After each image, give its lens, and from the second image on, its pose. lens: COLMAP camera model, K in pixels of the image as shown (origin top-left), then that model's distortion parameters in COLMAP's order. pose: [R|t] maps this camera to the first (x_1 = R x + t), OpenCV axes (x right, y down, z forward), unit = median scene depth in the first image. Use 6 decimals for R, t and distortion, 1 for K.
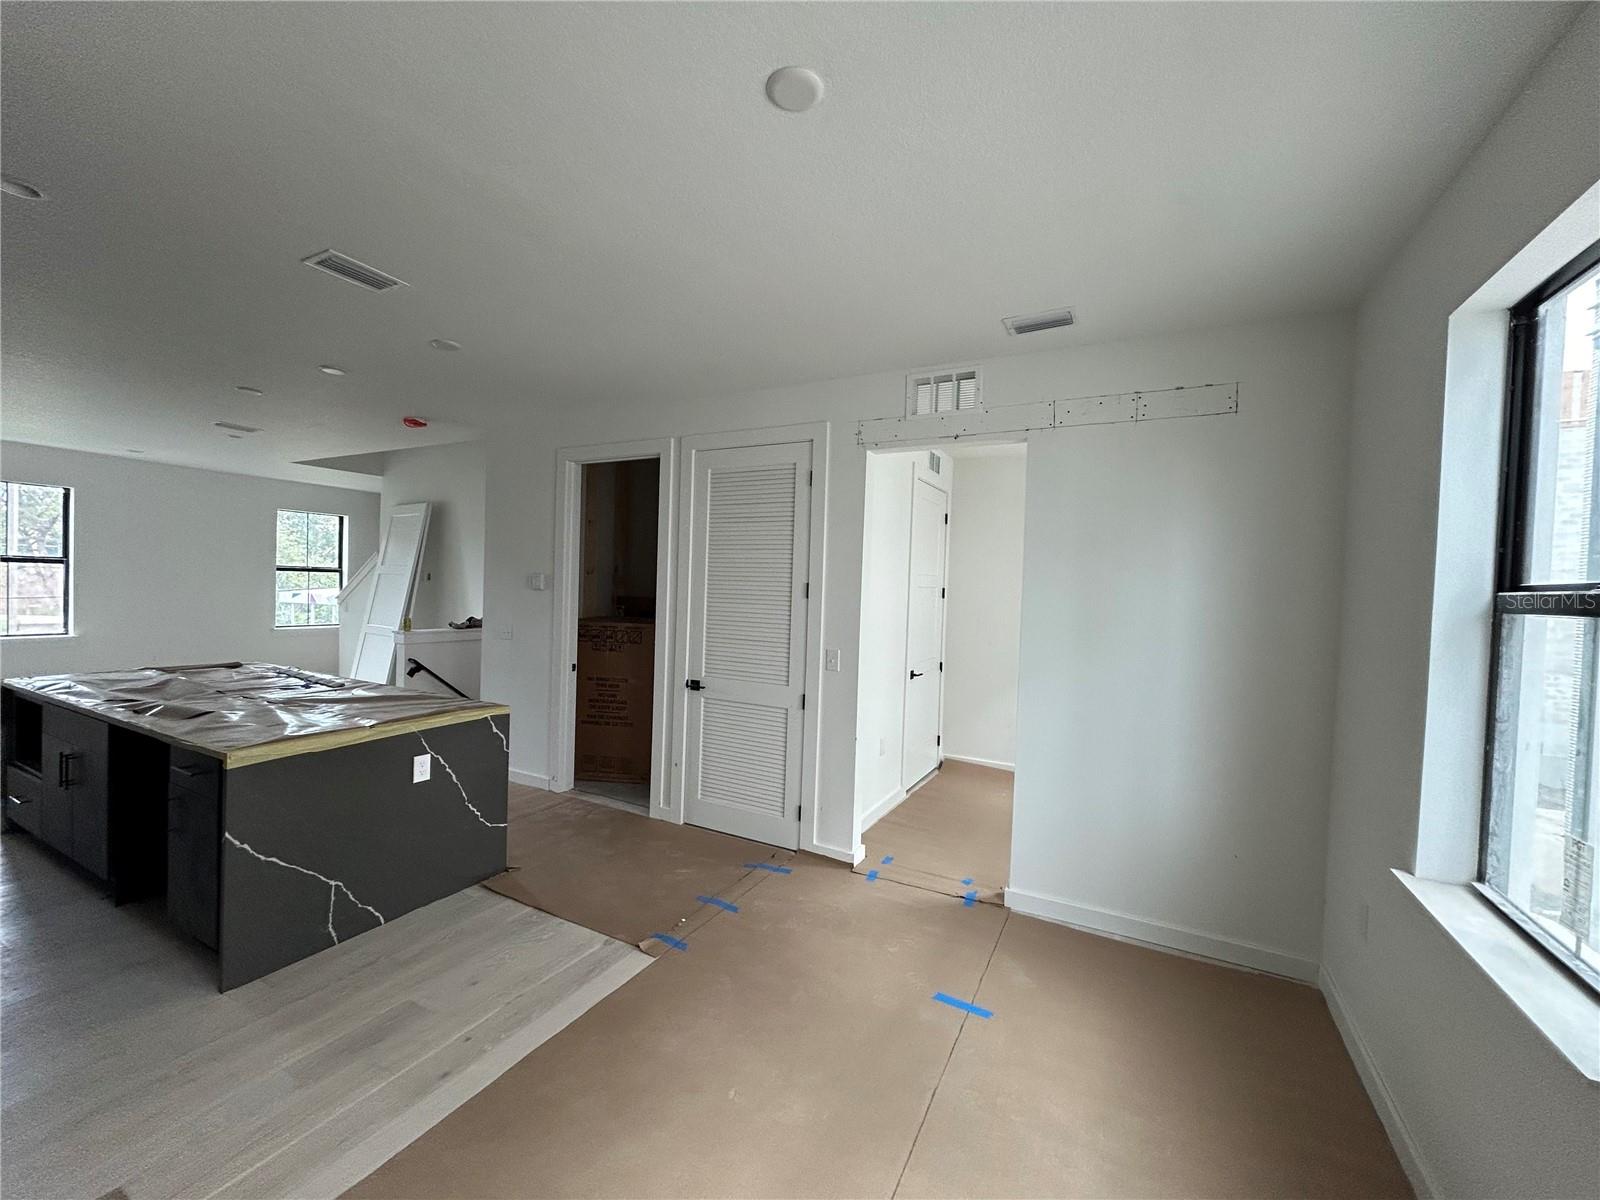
lens RADIAL K [[644.8, 0, 800.0], [0, 644.8, 600.0], [0, 0, 1]] dist [0.001030, 0.000841]
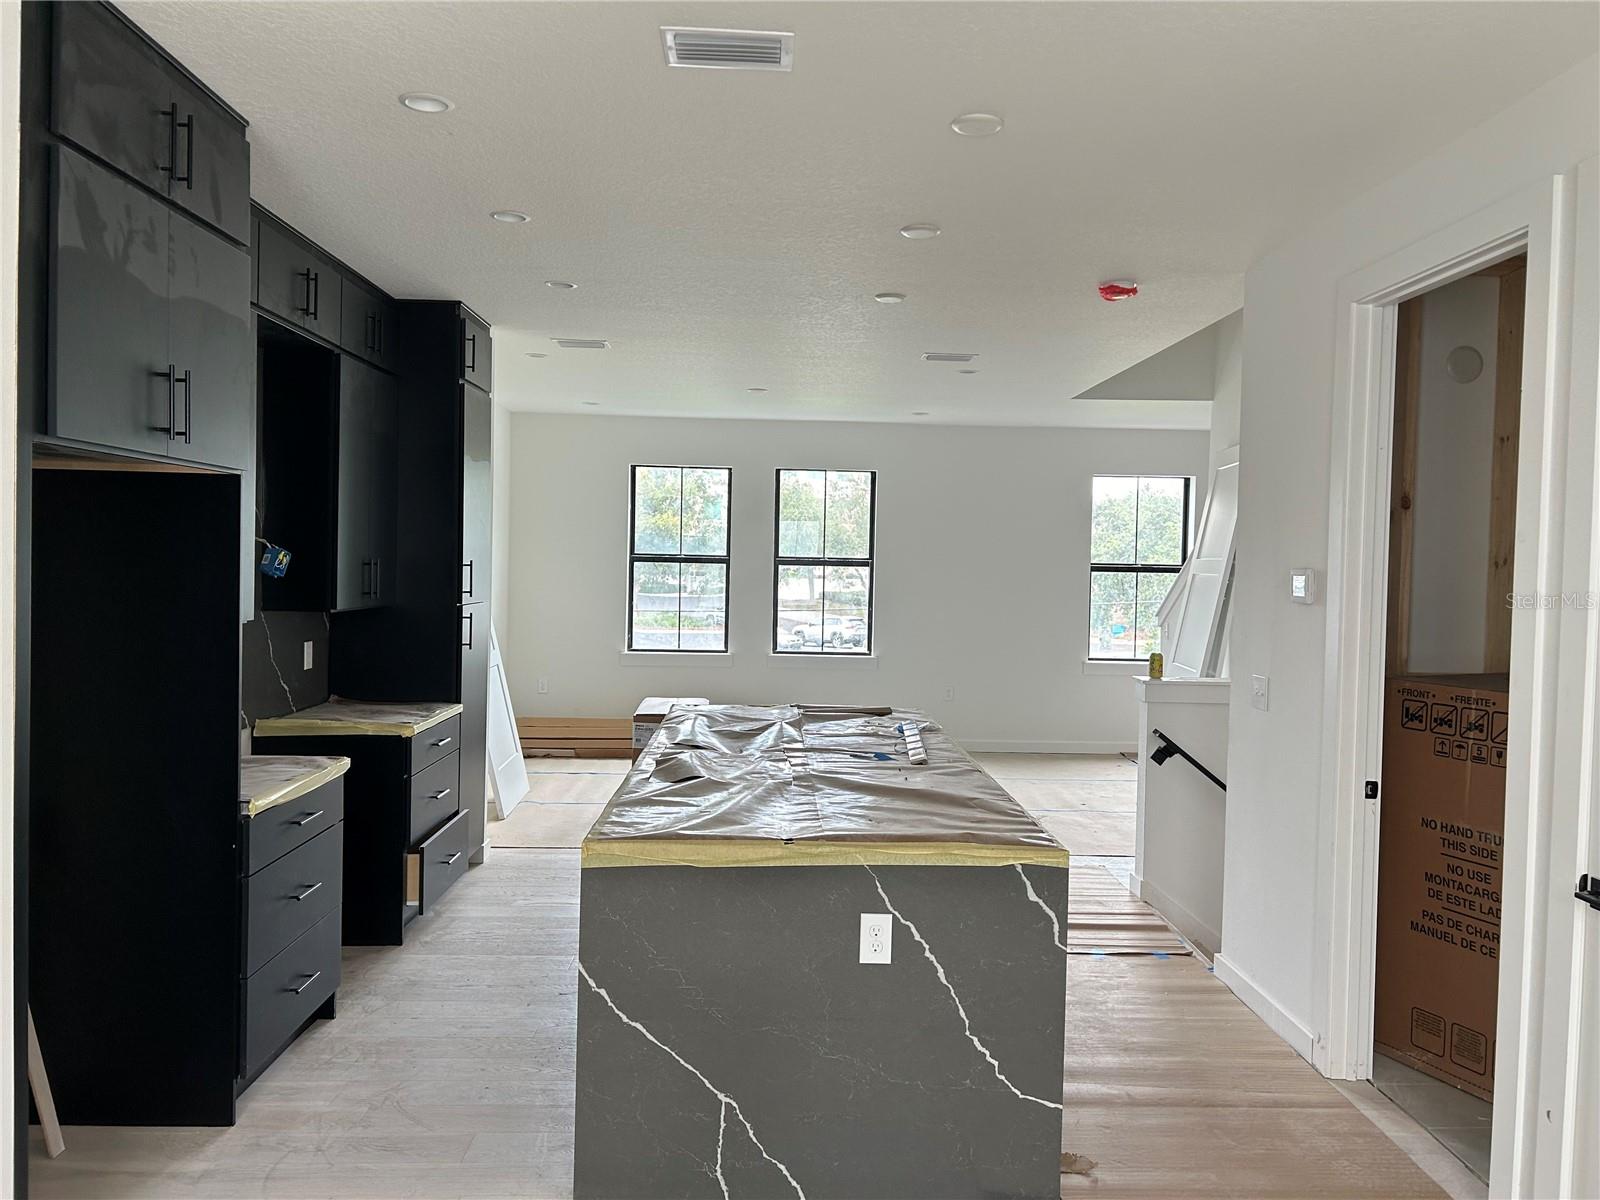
lens RADIAL K [[1202.2, 0, 804.8], [0, 1202.2, 595.1], [0, 0, 1]] dist [0.071430, -0.084654]
pose [[0.500162, 0.003631, -0.865925, 0.160403], [-0.024154, 0.999661, -0.009759, -0.006057], [0.865595, 0.025796, 0.500079, 0.298494]]
